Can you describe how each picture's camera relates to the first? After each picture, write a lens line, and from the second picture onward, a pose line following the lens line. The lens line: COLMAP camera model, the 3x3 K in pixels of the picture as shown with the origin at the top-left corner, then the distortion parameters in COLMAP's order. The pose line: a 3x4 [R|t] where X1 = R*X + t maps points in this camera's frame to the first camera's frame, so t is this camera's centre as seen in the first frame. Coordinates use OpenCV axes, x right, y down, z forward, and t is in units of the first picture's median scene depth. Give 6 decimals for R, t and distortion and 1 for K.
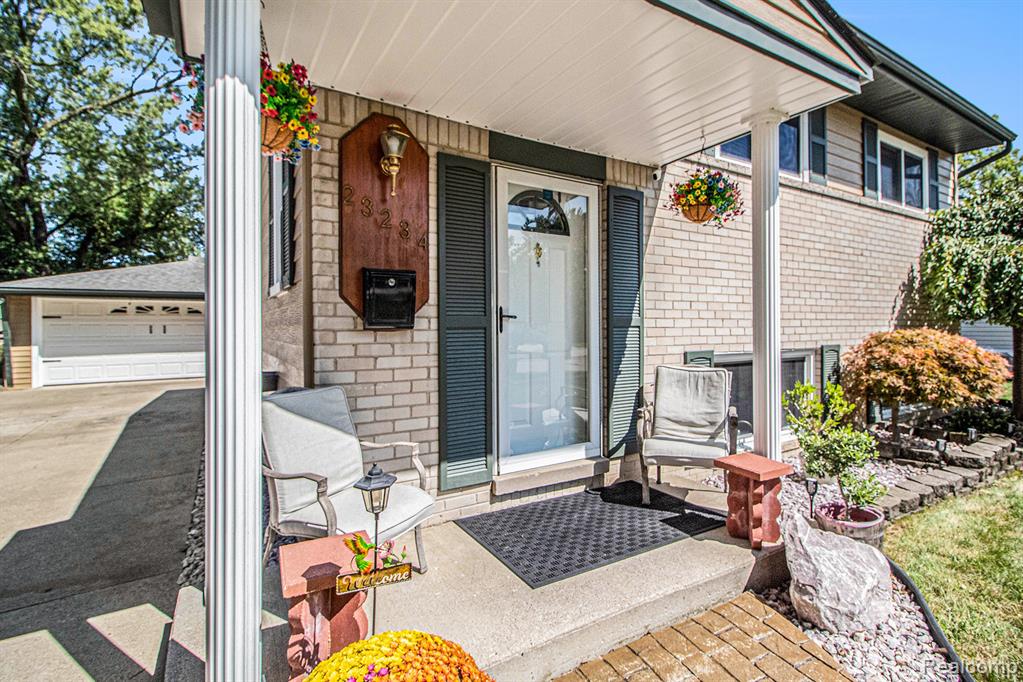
lens RADIAL K [[490.8, 0, 515.4], [0, 490.8, 316.9], [0, 0, 1]] dist [-0.038219, -0.000135]
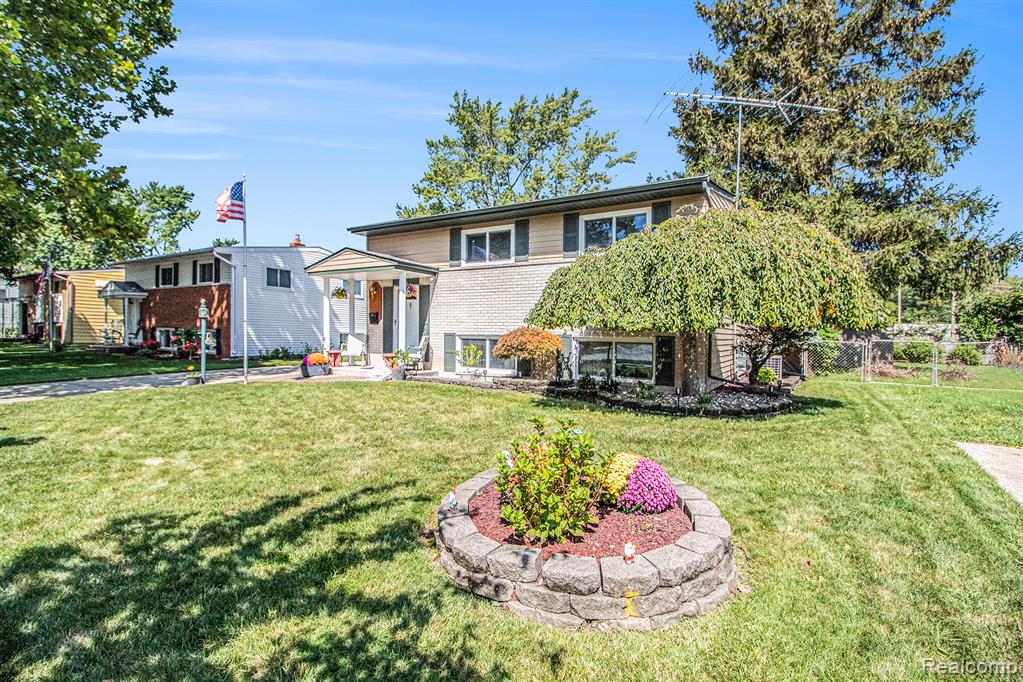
lens RADIAL K [[474.1, 0, 513.6], [0, 474.1, 330.0], [0, 0, 1]] dist [0.000914, 0.000001]
pose [[0.493423, 0.000930, -0.869789, 3.621835], [-0.001618, 0.999999, 0.000151, 0.061483], [0.869788, 0.001333, 0.493424, -0.090927]]
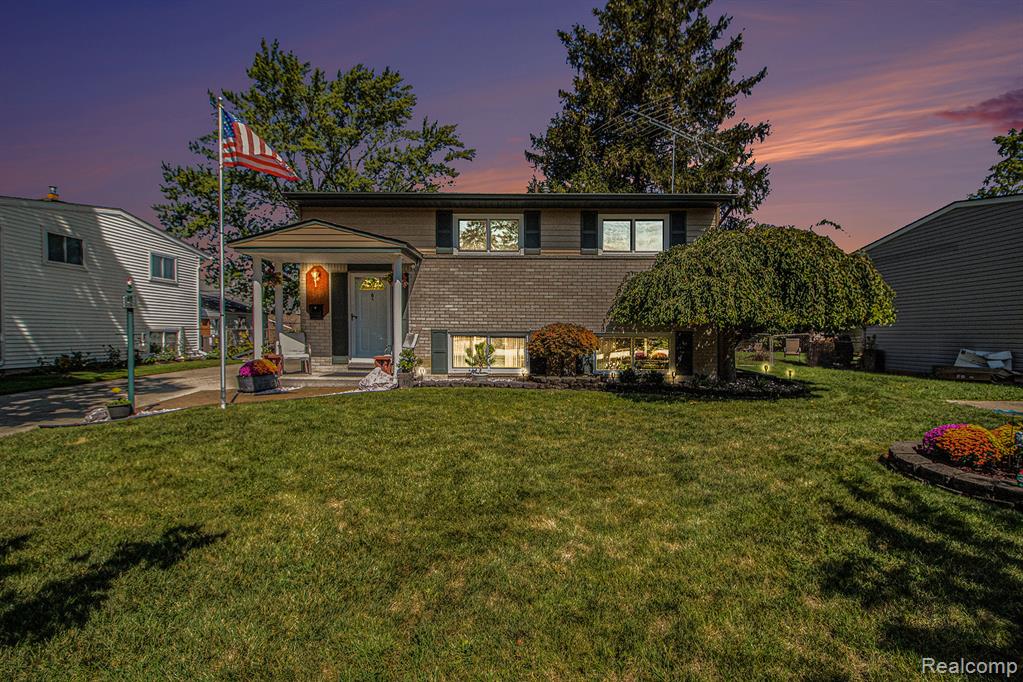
lens RADIAL K [[482.7, 0, 513.2], [0, 482.7, 320.1], [0, 0, 1]] dist [-0.001044, -0.000186]
pose [[0.857949, -0.006470, -0.513694, 2.373357], [0.001599, 0.999949, -0.009923, 0.054545], [0.513732, 0.007692, 0.857916, -1.172452]]
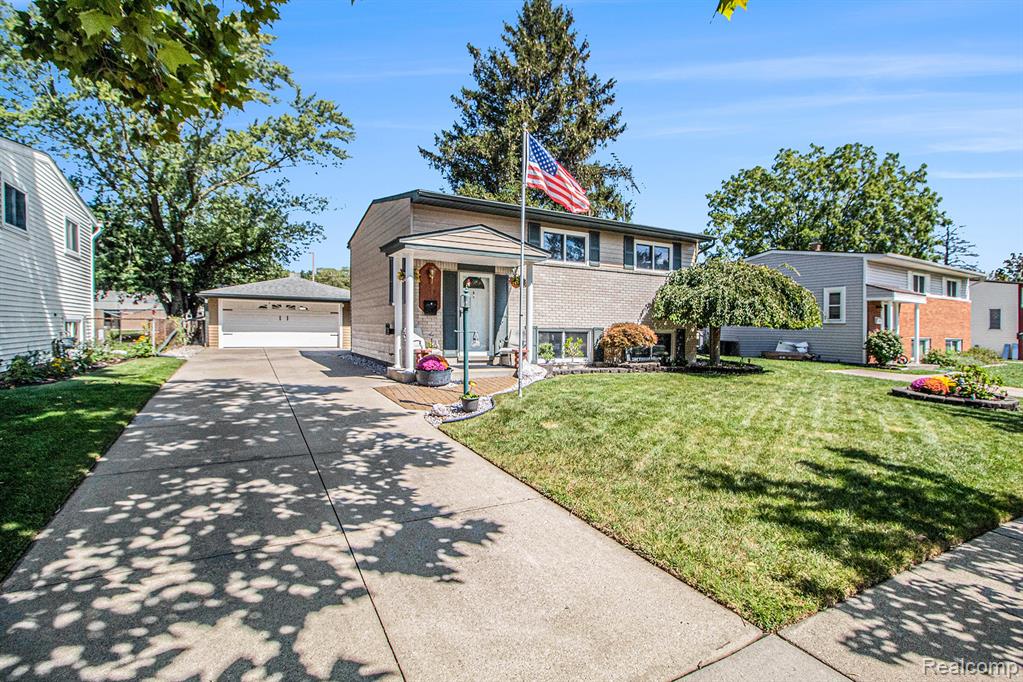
lens RADIAL K [[482.7, 0, 513.2], [0, 482.7, 320.1], [0, 0, 1]] dist [-0.001044, -0.000186]
pose [[0.999489, 0.020614, -0.024428, 0.401665], [-0.020511, 0.999780, 0.004469, 0.027563], [0.024515, -0.003966, 0.999692, -2.297090]]
